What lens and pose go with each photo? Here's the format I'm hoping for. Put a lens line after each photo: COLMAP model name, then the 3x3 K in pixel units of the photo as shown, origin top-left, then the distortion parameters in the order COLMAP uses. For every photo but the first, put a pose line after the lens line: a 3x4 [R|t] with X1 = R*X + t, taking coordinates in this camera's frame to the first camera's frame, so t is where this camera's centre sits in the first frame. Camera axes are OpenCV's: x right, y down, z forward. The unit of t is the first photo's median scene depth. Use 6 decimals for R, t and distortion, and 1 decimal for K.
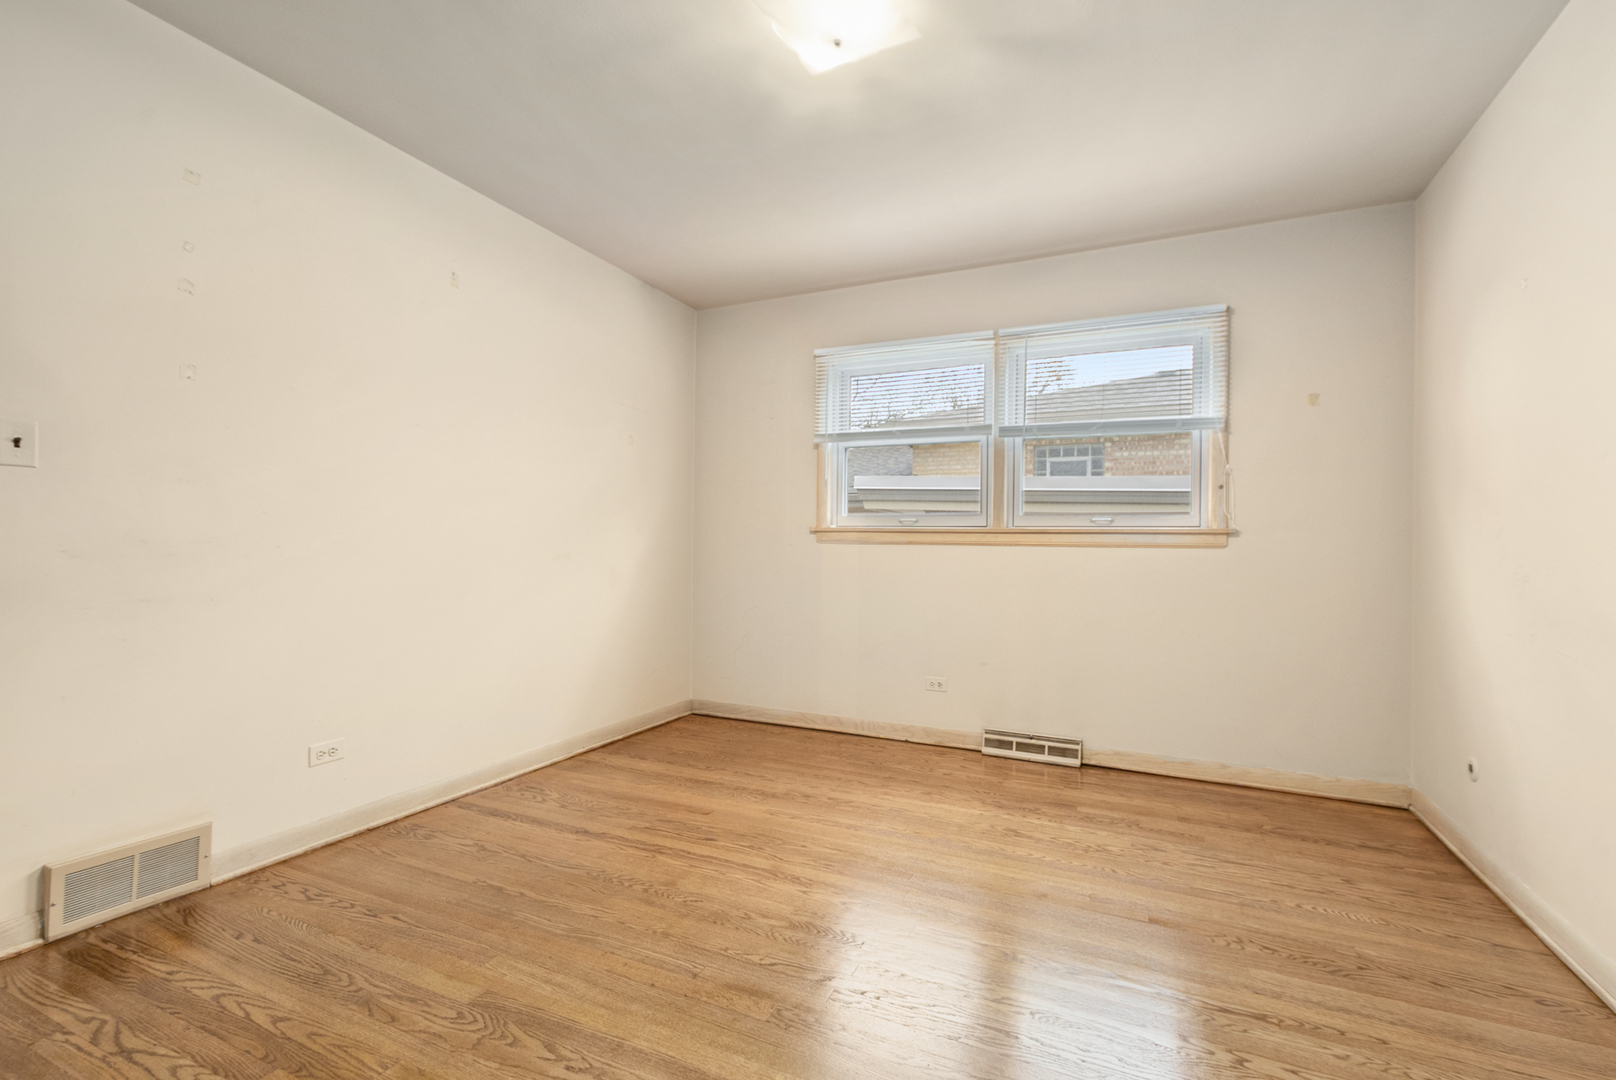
lens RADIAL K [[721.4, 0, 815.3], [0, 721.4, 539.2], [0, 0, 1]] dist [0.013001, -0.005091]
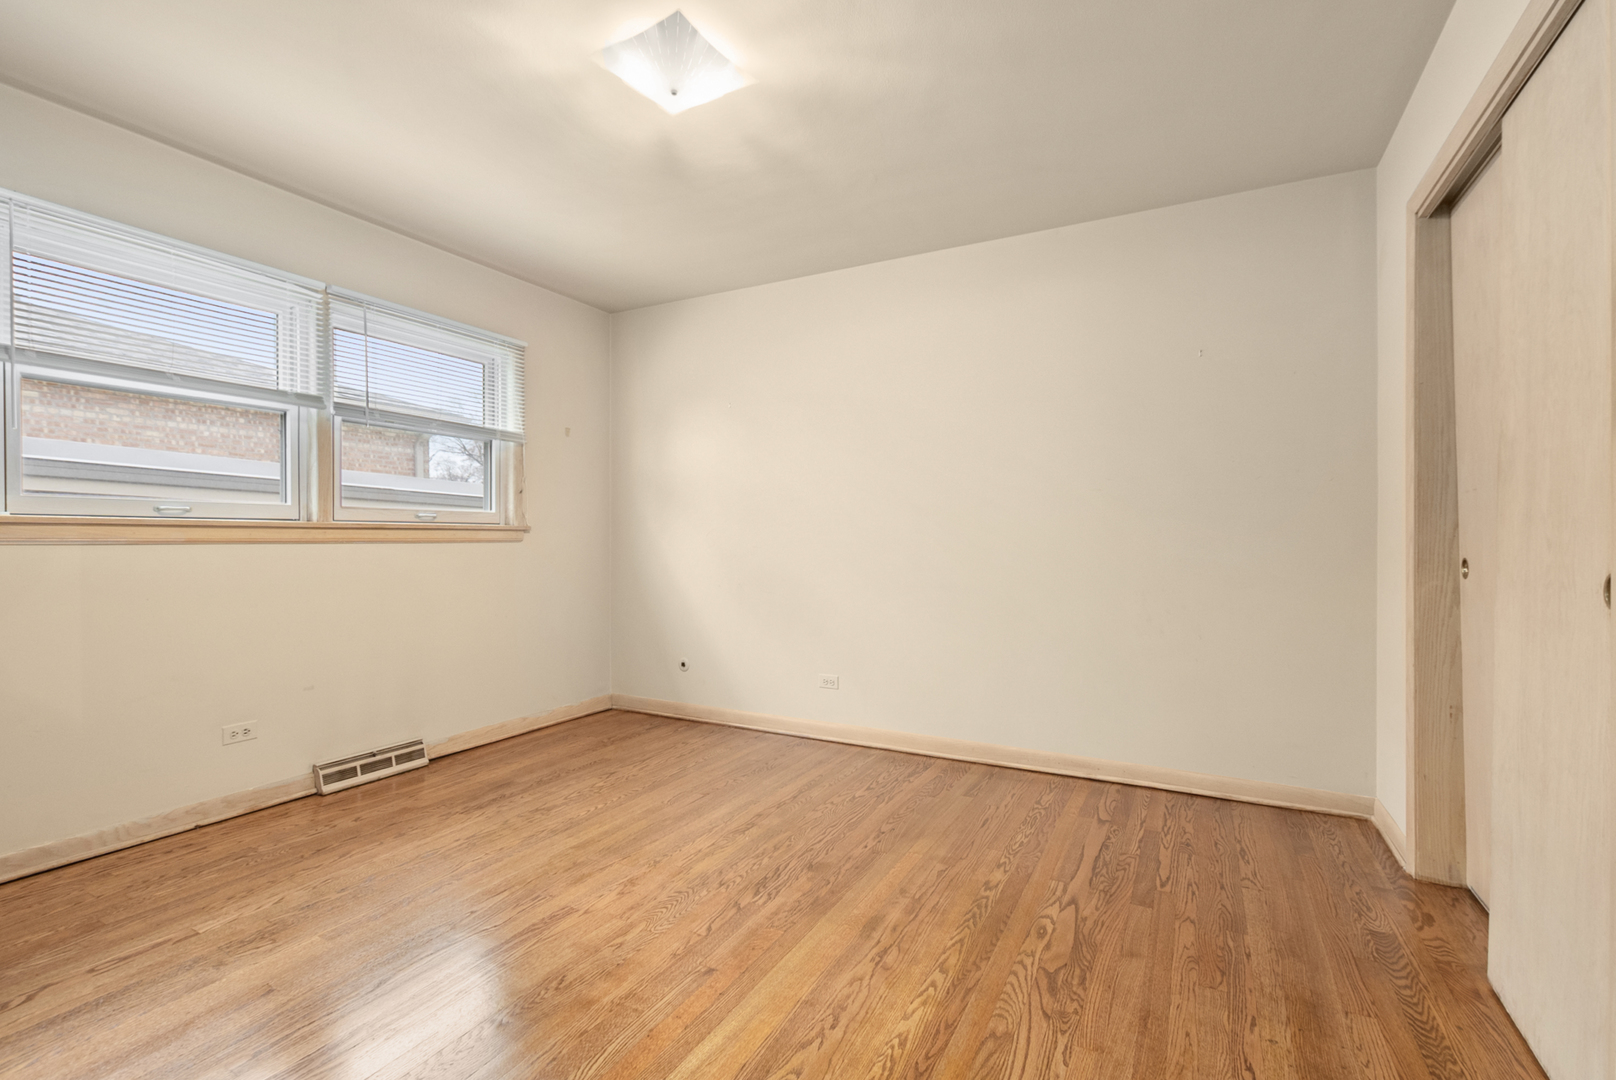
lens RADIAL K [[721.4, 0, 833.6], [0, 721.4, 537.6], [0, 0, 1]] dist [0.013001, -0.005091]
pose [[0.039762, -0.012707, 0.999128, -0.614284], [-0.009038, 0.999874, 0.013076, -0.015158], [-0.999168, -0.009550, 0.039642, 0.413033]]
